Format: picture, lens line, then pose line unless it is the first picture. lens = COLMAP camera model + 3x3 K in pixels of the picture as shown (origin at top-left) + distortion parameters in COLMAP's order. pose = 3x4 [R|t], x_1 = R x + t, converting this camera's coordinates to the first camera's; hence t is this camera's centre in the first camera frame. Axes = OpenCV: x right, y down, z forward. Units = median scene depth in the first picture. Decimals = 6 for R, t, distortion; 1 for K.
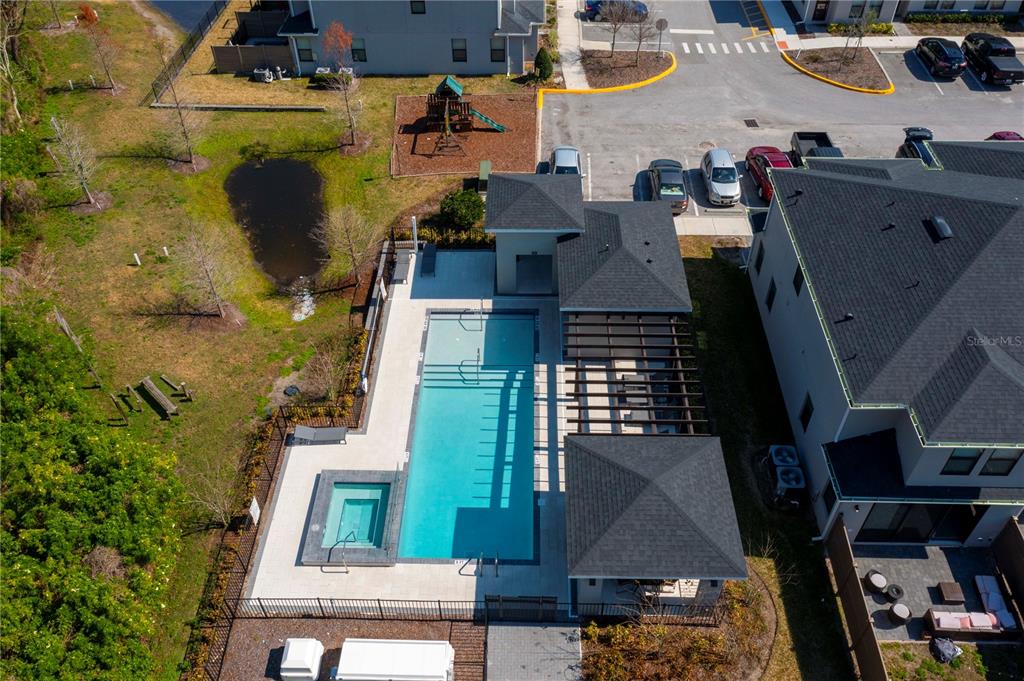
lens RADIAL K [[810.5, 0, 512.0], [0, 810.5, 340.5], [0, 0, 1]] dist [0.003111, -0.001799]
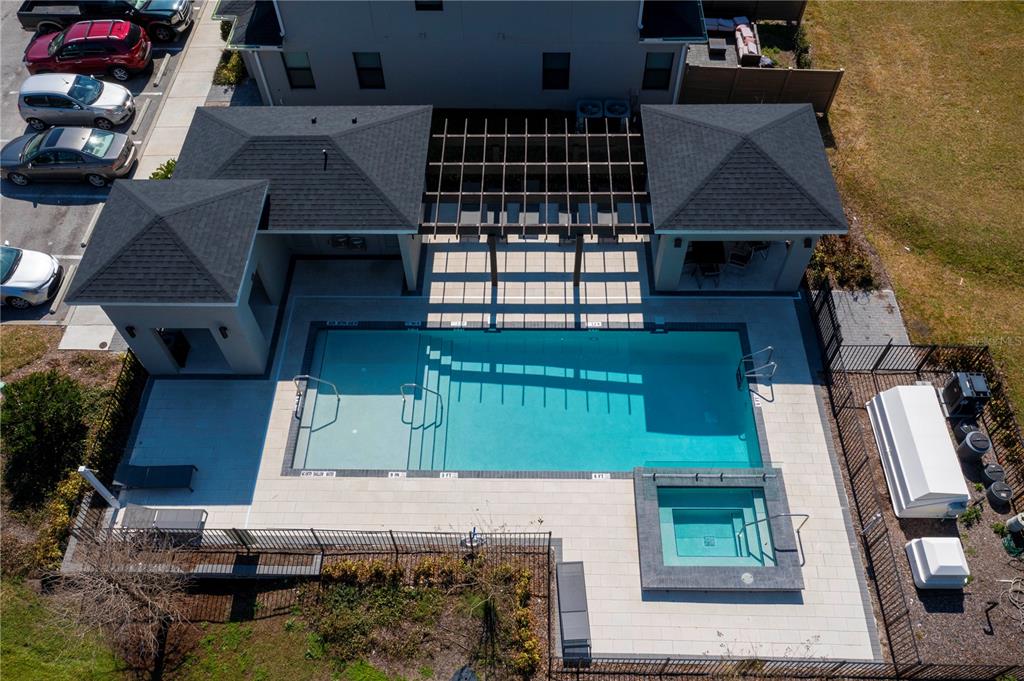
lens RADIAL K [[810.5, 0, 512.0], [0, 810.5, 340.5], [0, 0, 1]] dist [0.003111, -0.001799]
pose [[-0.006050, -0.802199, 0.597026, -0.425000], [0.707946, 0.418223, 0.569124, -0.331750], [-0.706241, 0.426105, 0.565383, 0.583856]]
